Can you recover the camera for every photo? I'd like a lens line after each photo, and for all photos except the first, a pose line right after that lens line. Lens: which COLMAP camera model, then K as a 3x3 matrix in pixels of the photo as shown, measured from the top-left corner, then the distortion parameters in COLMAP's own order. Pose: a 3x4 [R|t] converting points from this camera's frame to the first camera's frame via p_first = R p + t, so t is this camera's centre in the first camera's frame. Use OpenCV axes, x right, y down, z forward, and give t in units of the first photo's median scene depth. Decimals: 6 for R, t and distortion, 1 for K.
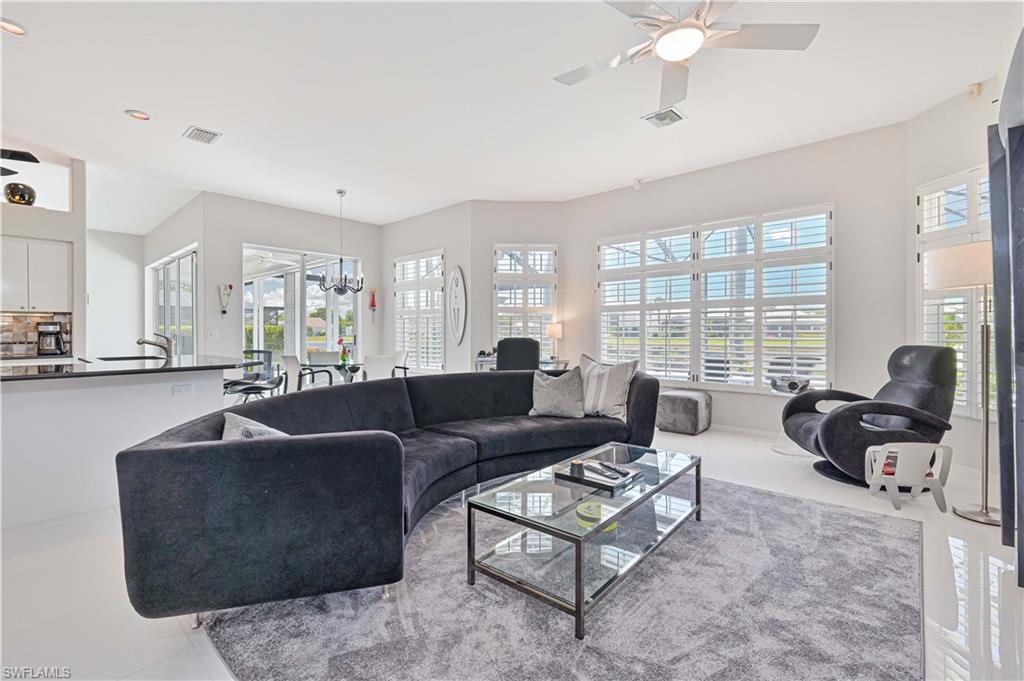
lens RADIAL K [[494.8, 0, 502.6], [0, 494.8, 336.5], [0, 0, 1]] dist [0.040201, 0.000092]
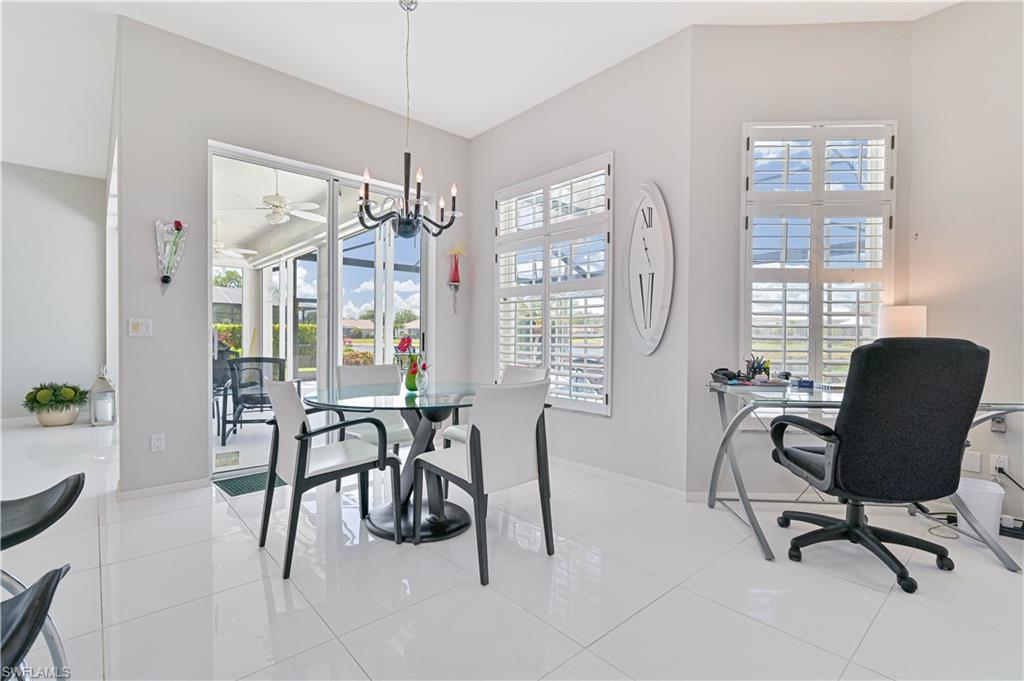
lens RADIAL K [[468.2, 0, 512.0], [0, 468.2, 340.5], [0, 0, 1]] dist [-0.002399, -0.000173]
pose [[0.998403, 0.008949, -0.055786, -0.201534], [-0.008982, 0.999960, -0.000343, 0.006145], [0.055781, 0.000843, 0.998443, 0.576072]]
